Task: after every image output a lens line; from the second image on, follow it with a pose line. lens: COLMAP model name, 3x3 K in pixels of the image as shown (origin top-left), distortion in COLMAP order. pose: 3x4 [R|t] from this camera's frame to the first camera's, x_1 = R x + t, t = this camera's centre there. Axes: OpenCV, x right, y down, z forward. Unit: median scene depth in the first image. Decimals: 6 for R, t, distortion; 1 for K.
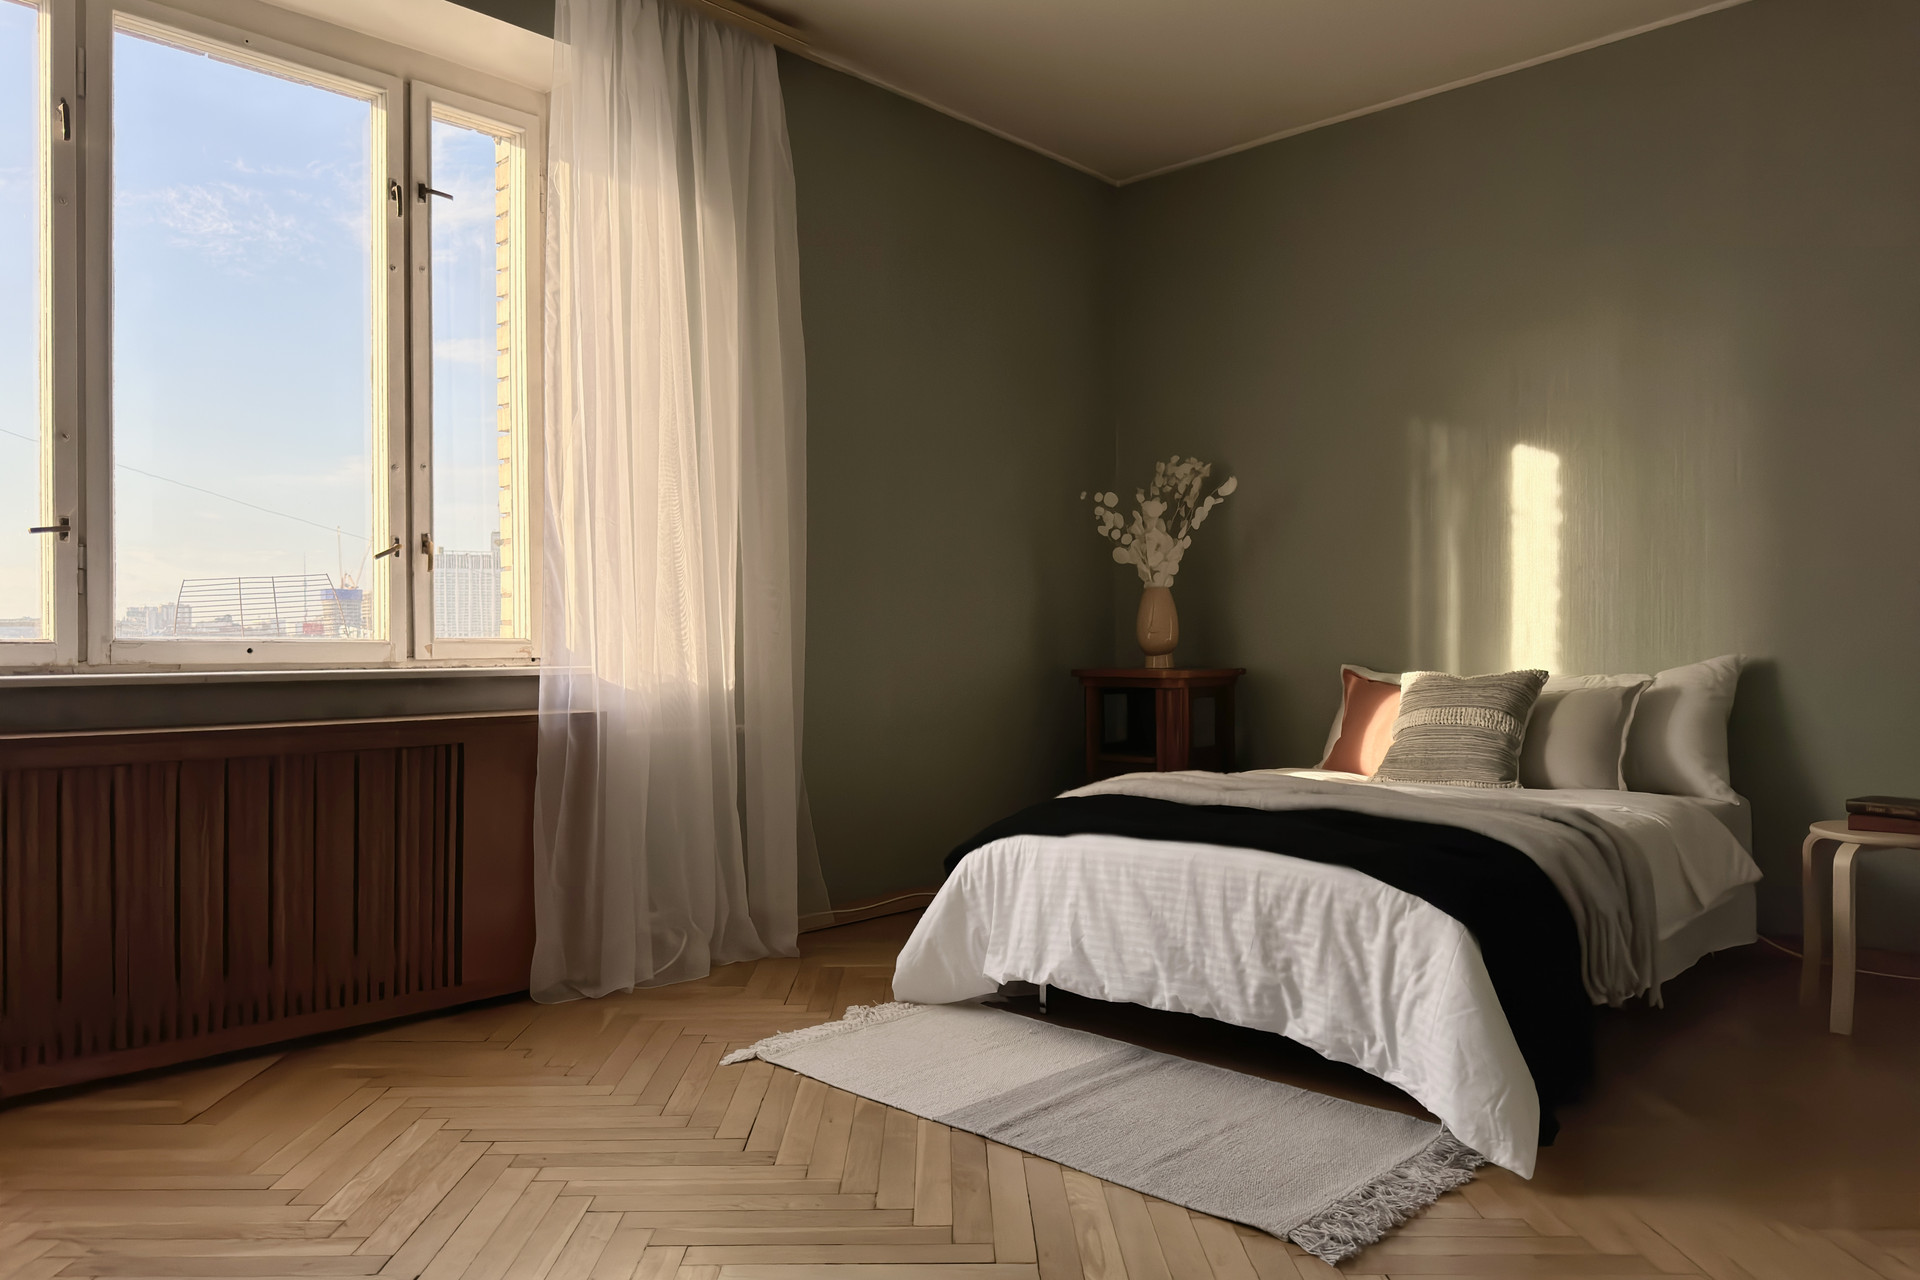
lens RADIAL K [[1343.3, 0, 960.0], [0, 1343.3, 640.0], [0, 0, 1]] dist [0.194712, -0.260618]
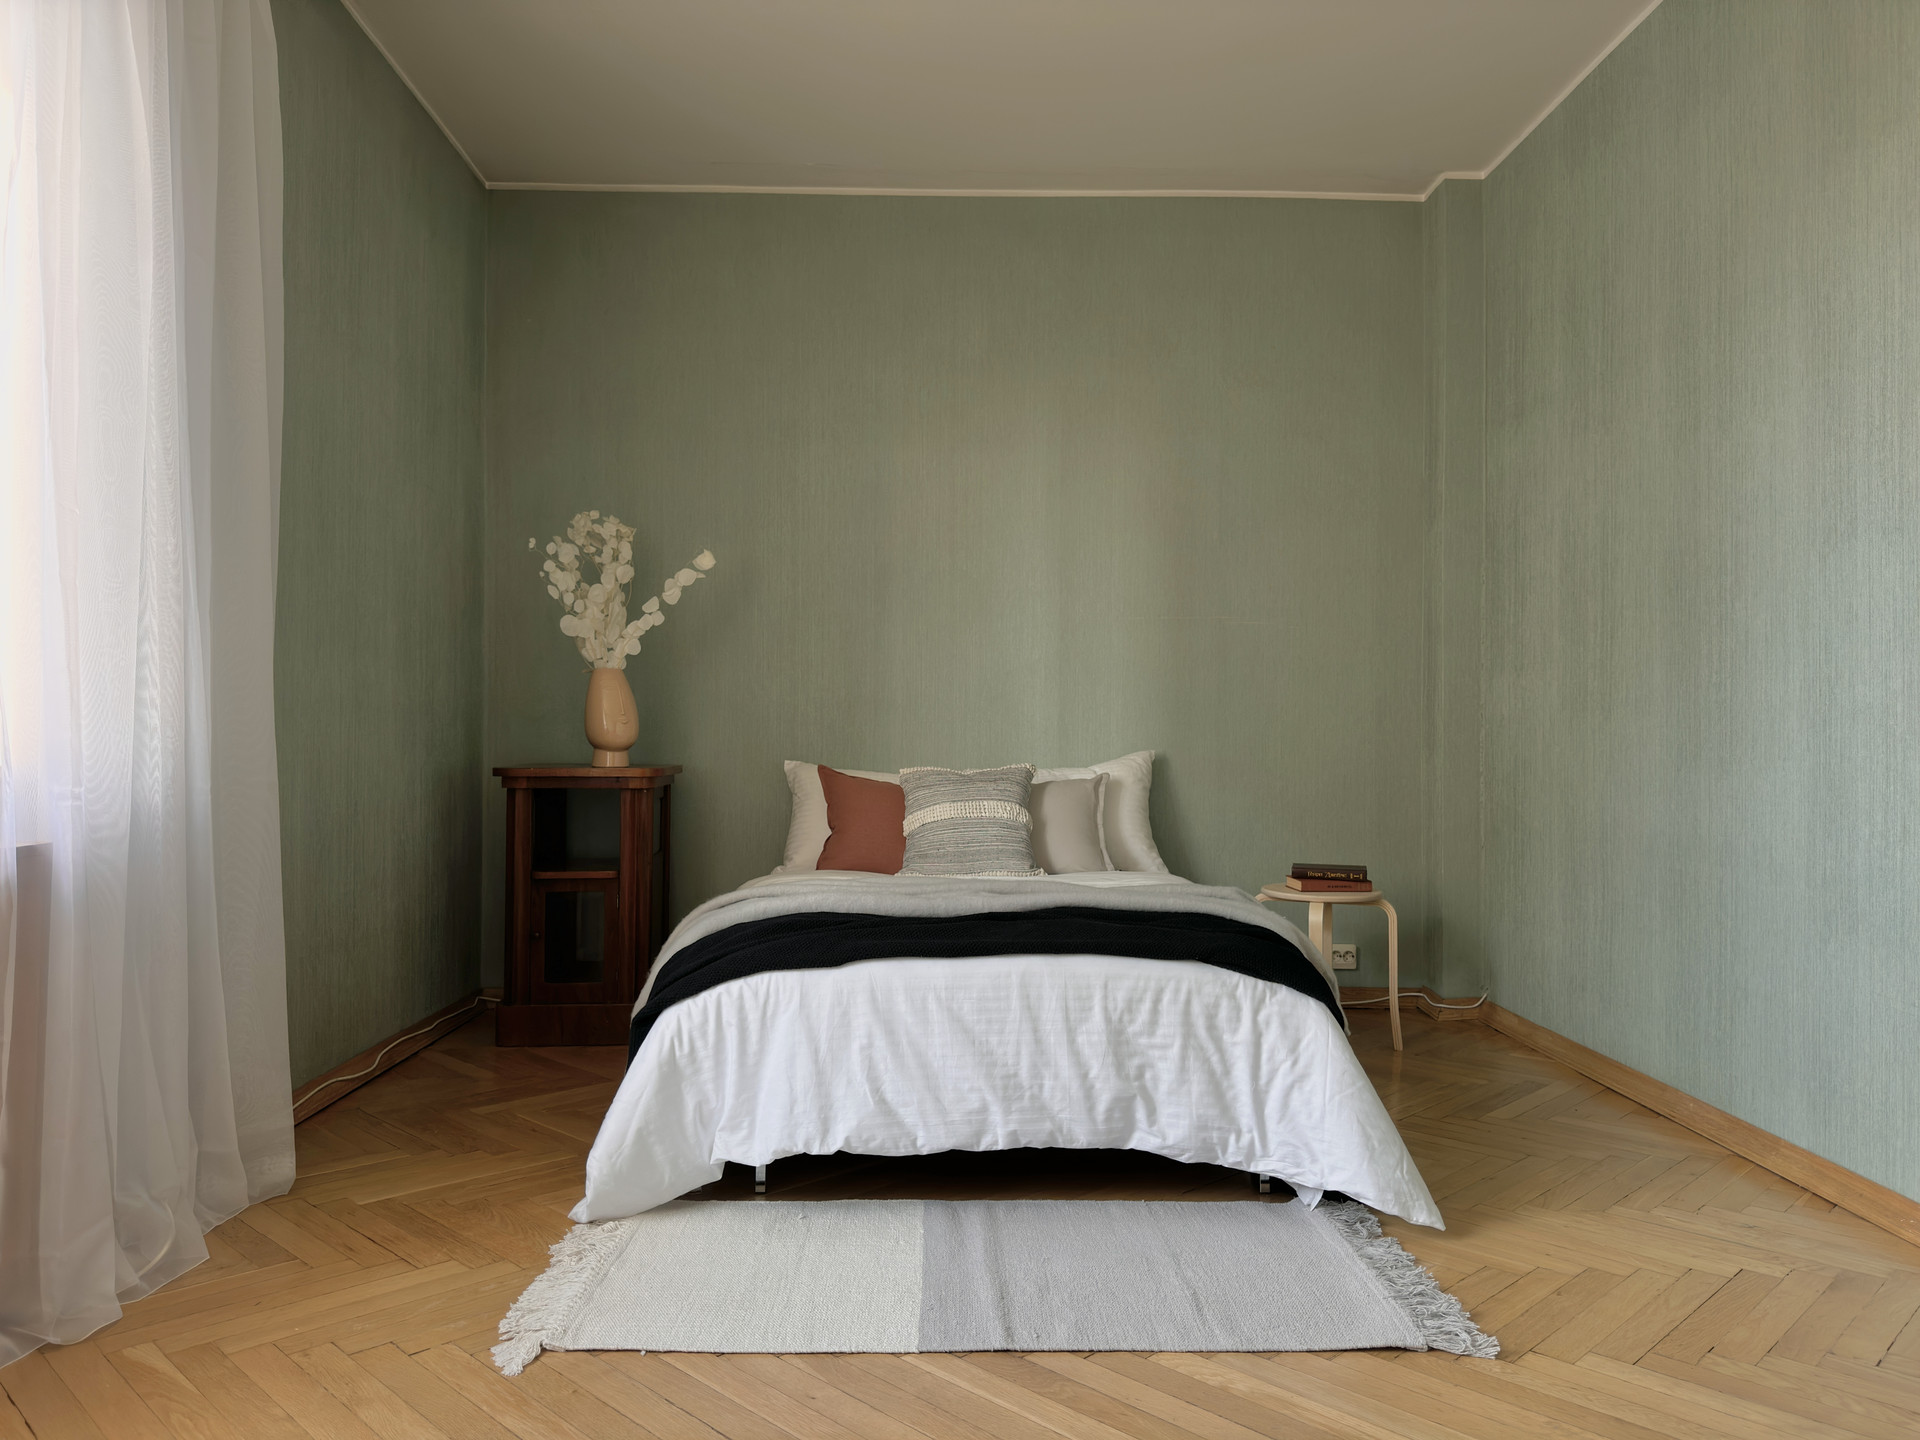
lens RADIAL K [[1359.9, 0, 960.0], [0, 1359.9, 720.0], [0, 0, 1]] dist [0.200013, -0.317340]
pose [[0.710906, 0.022543, 0.702926, -0.506542], [-0.010174, 0.999711, -0.021772, 0.015455], [-0.703213, 0.008326, 0.710930, 0.391796]]
